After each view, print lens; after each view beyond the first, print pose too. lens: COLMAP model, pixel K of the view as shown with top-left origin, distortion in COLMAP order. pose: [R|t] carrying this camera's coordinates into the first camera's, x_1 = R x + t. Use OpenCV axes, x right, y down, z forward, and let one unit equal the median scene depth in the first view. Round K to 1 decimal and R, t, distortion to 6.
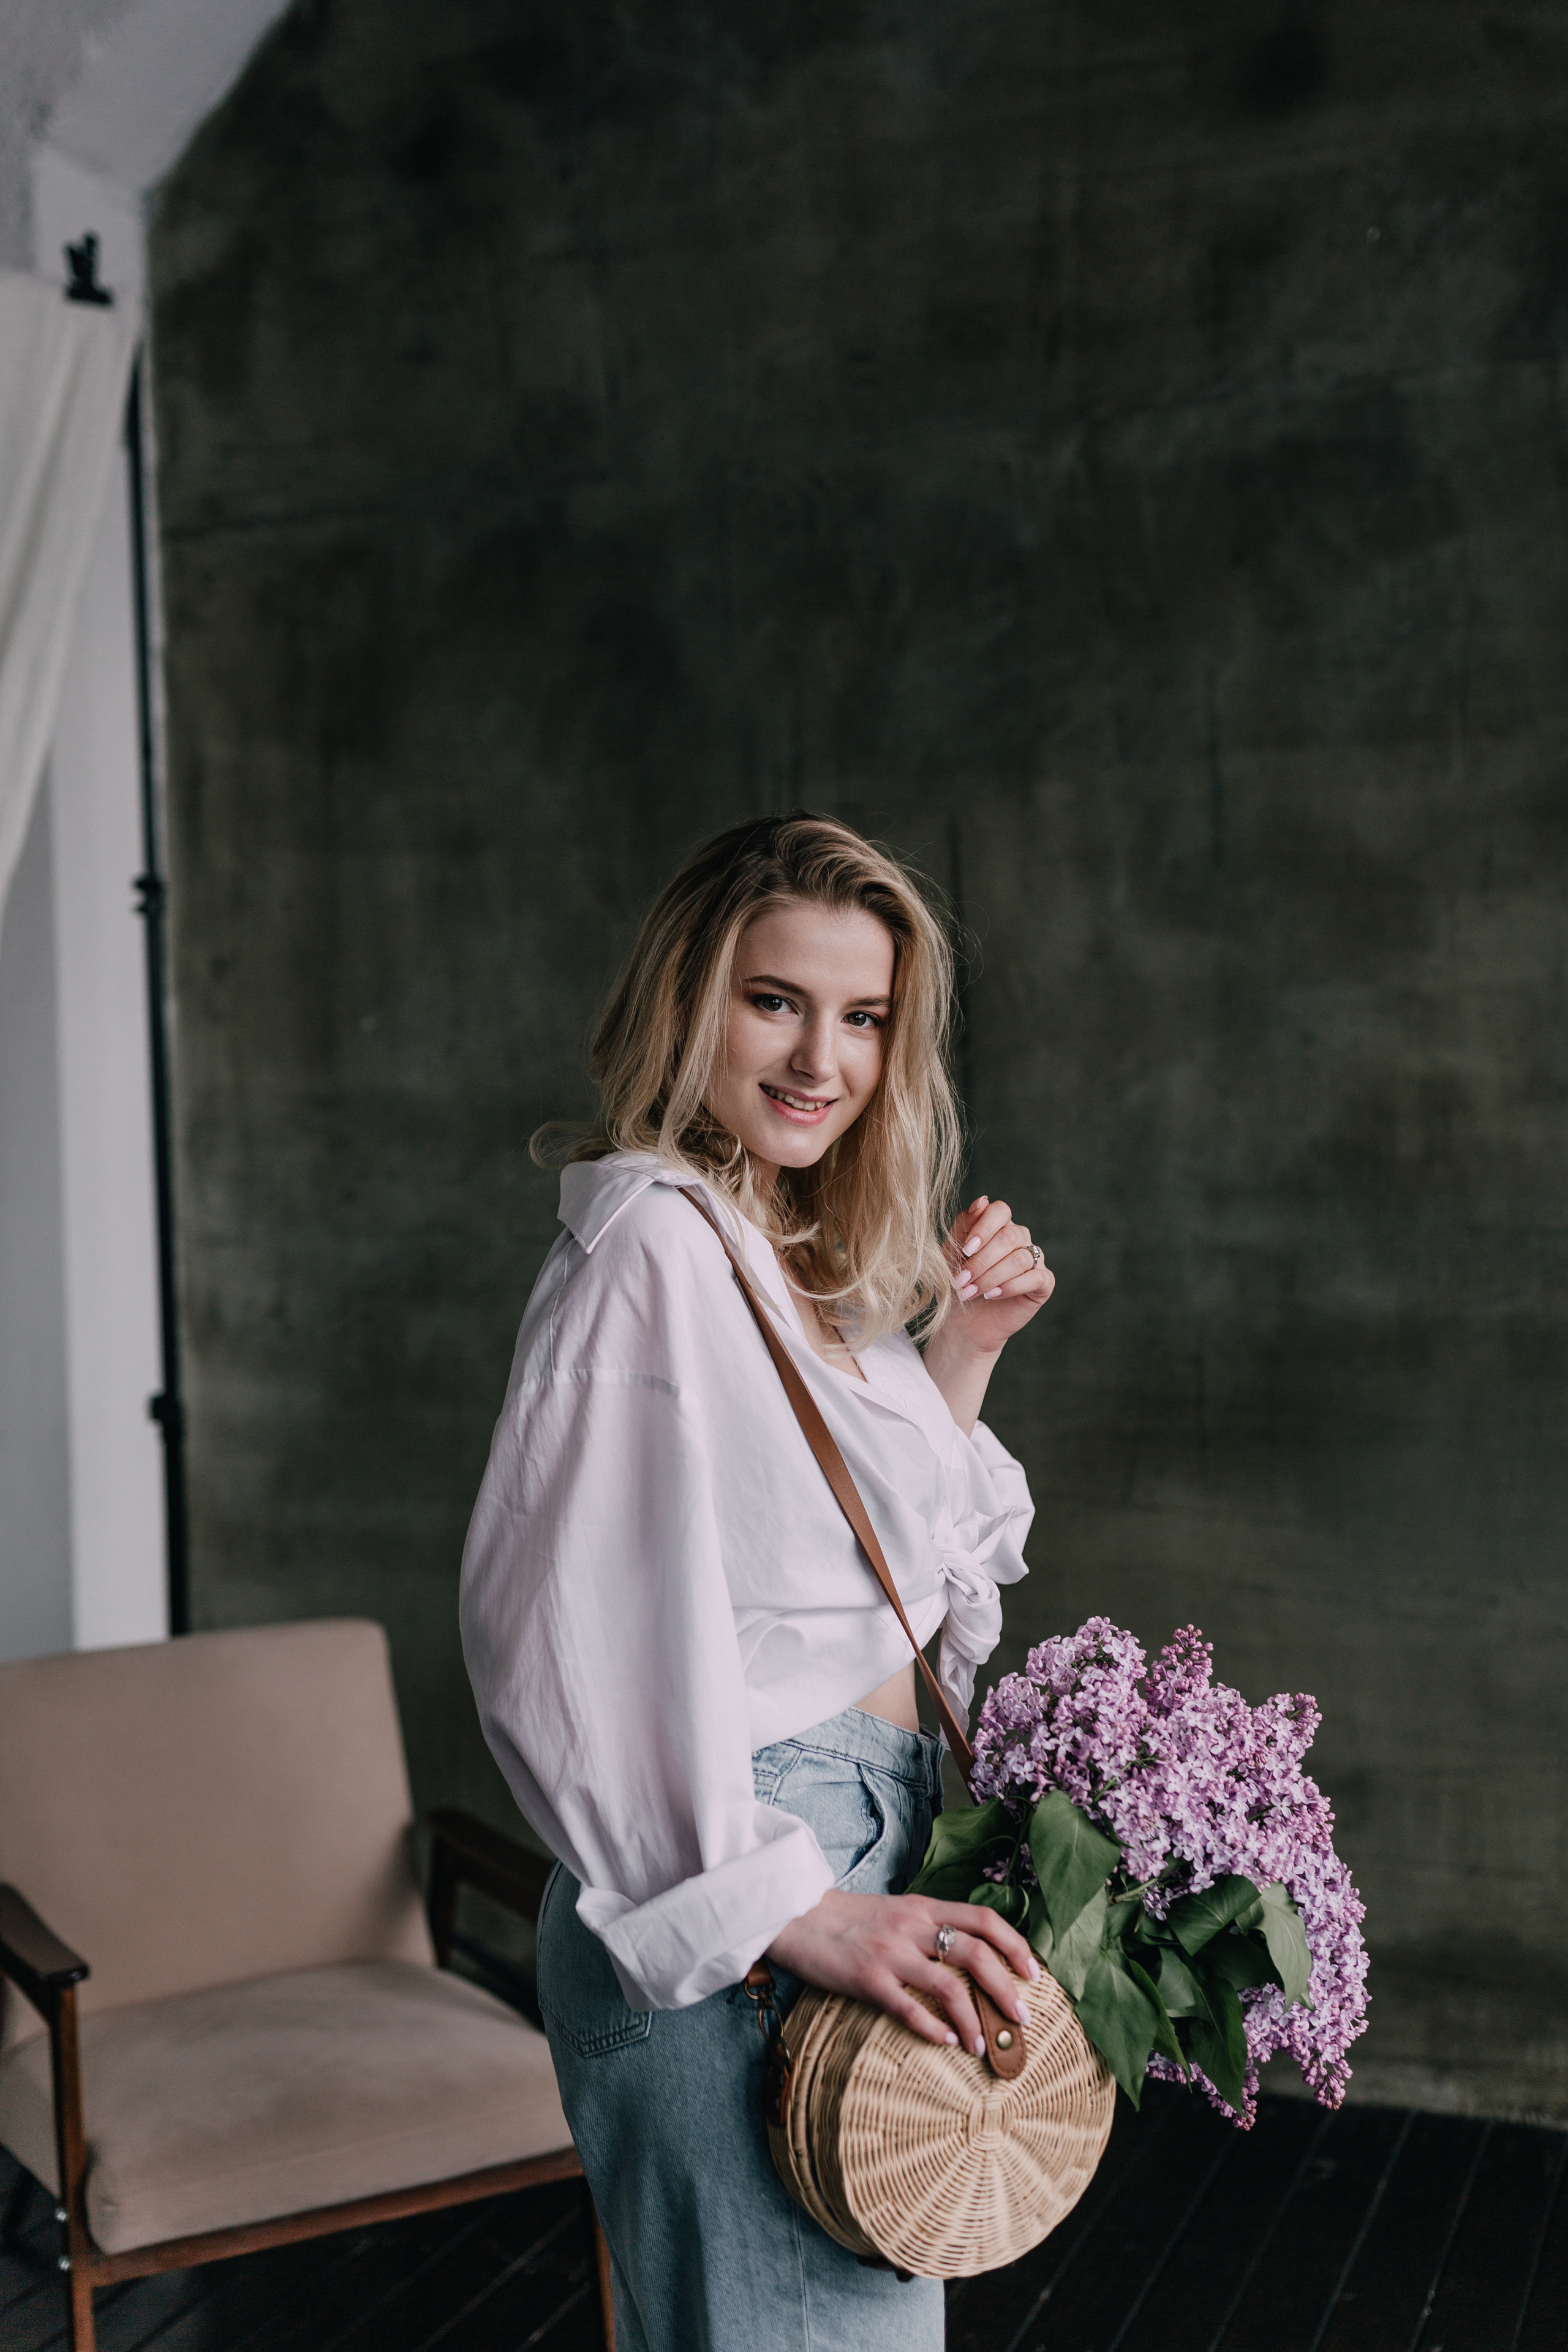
lens RADIAL K [[2284.3, 0, 823.2], [0, 2284.3, 1075.8], [0, 0, 1]] dist [-0.011331, 0.000000]
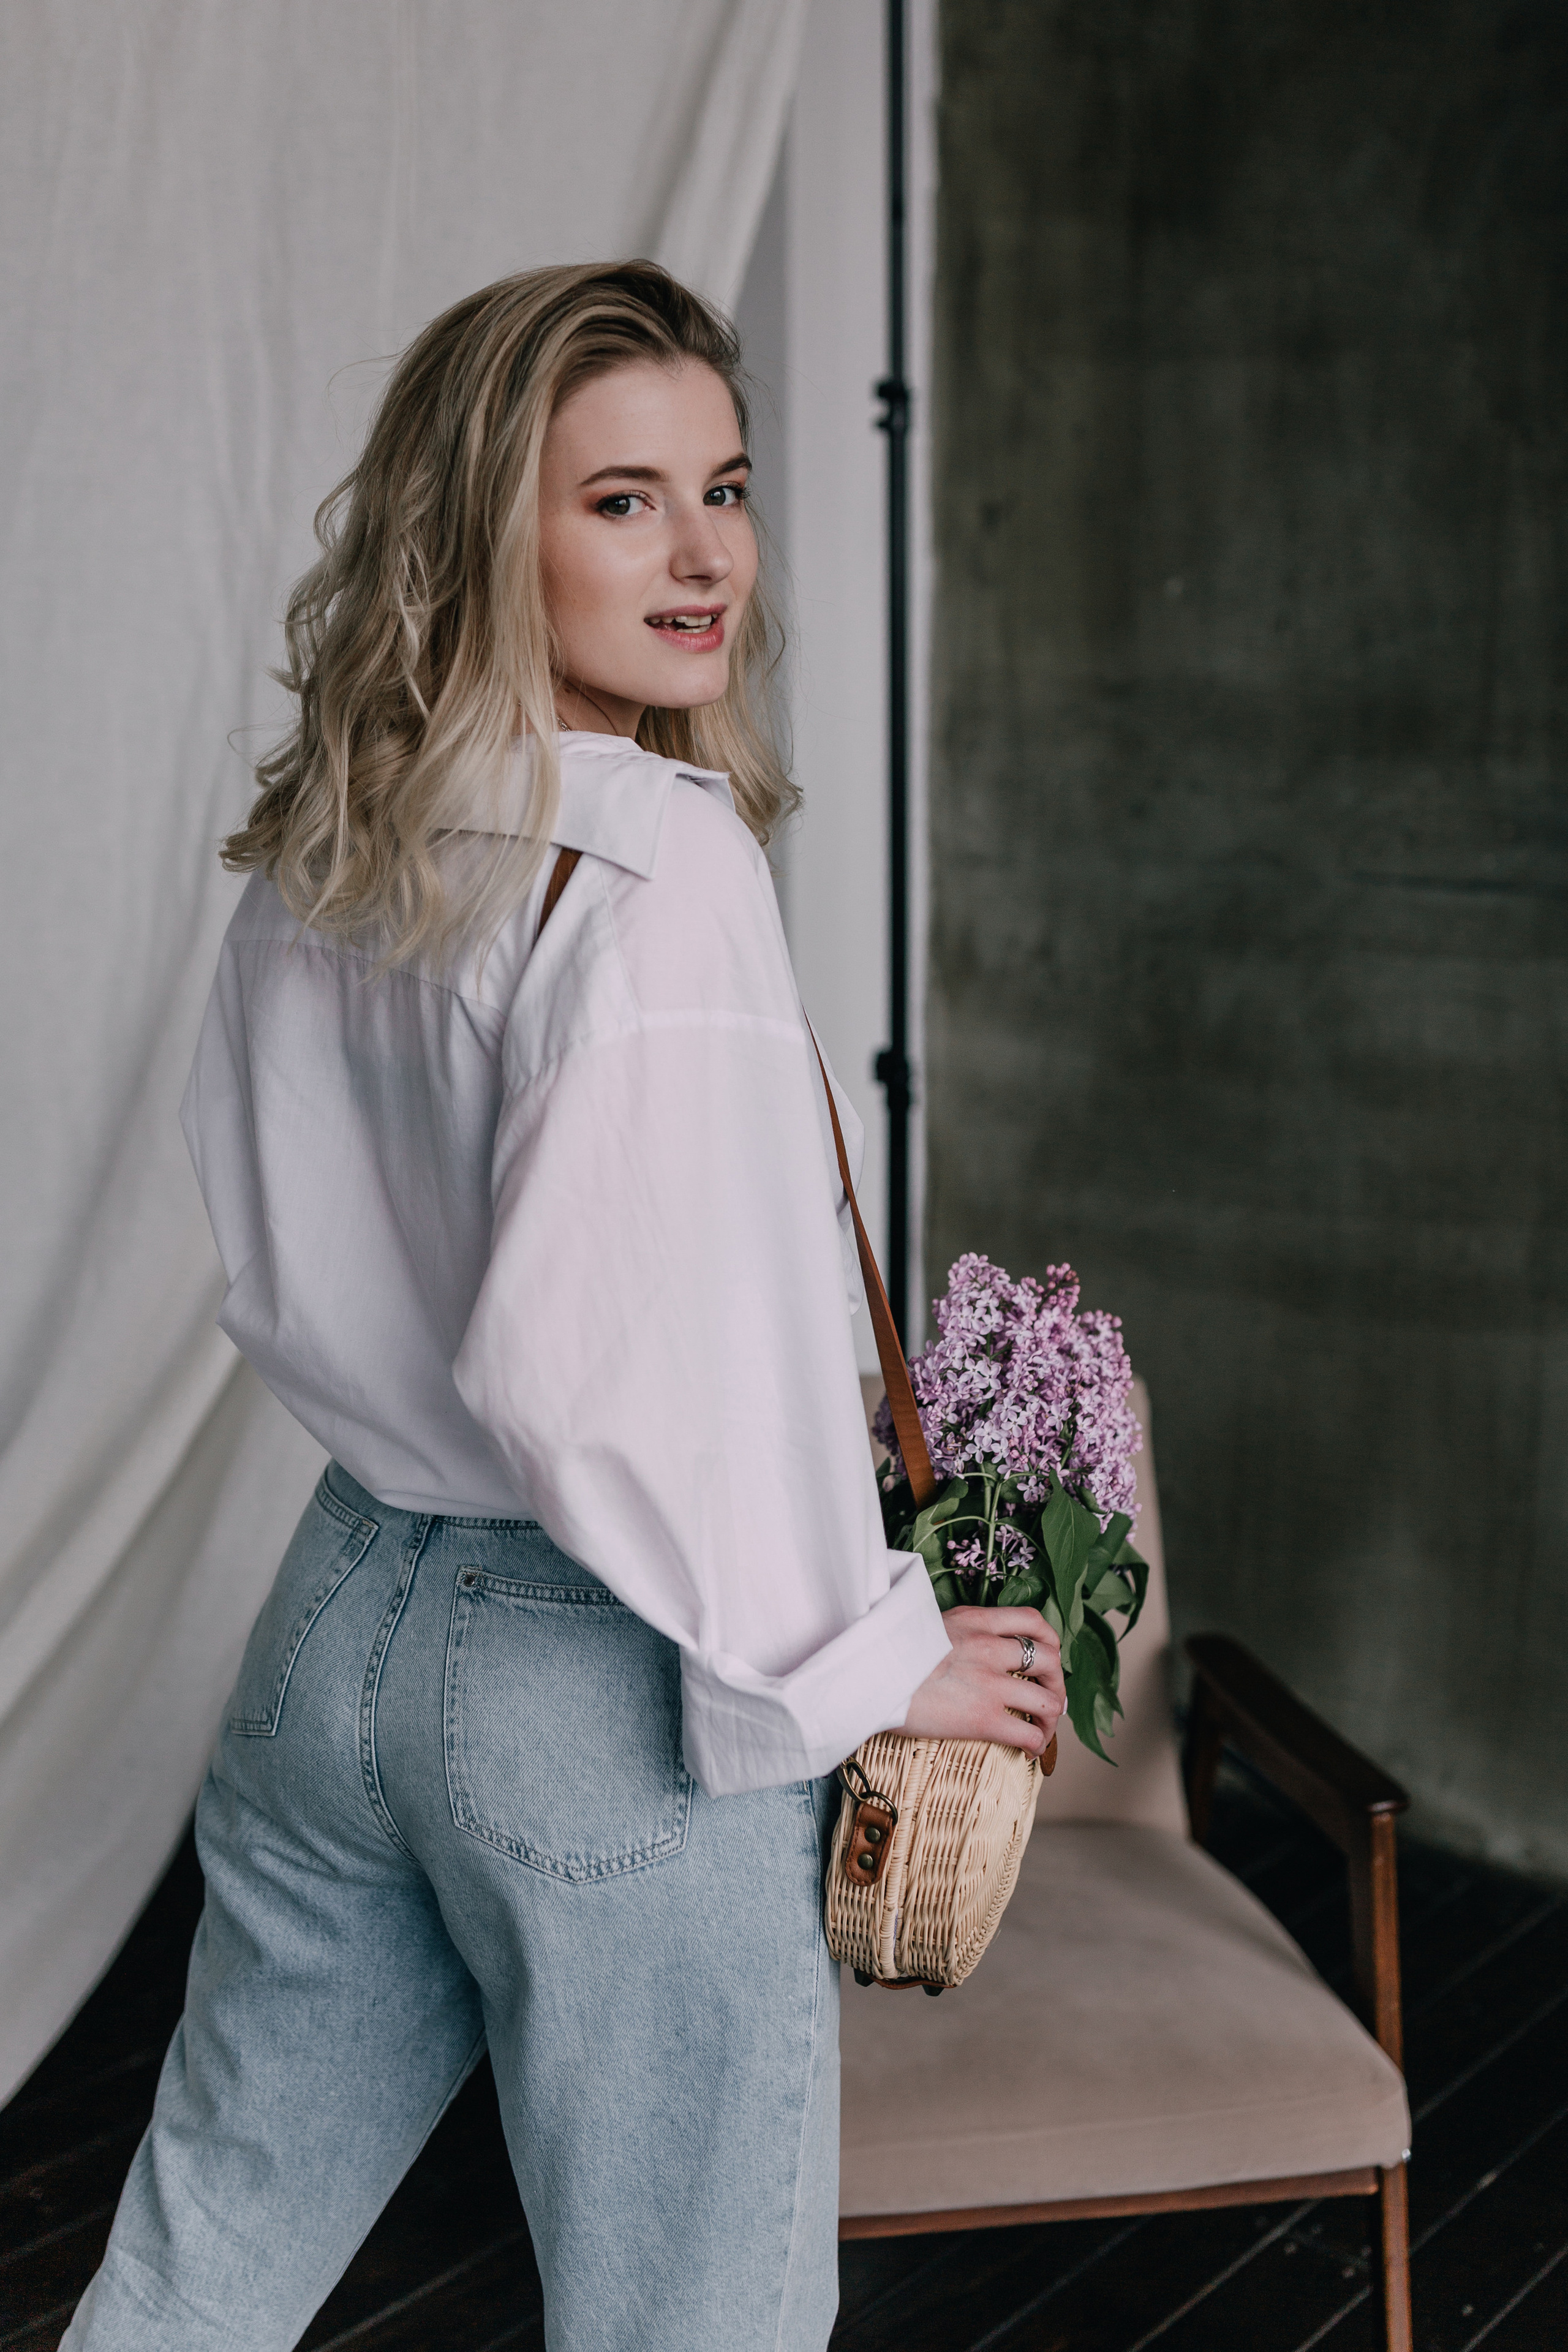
lens RADIAL K [[2284.3, 0, 815.4], [0, 2284.3, 1024.6], [0, 0, 1]] dist [-0.011331, 0.000000]
pose [[0.932912, 0.074526, -0.352308, -0.029915], [-0.024965, 0.989381, 0.143182, 0.015697], [0.359238, -0.124781, 0.924866, 0.226692]]
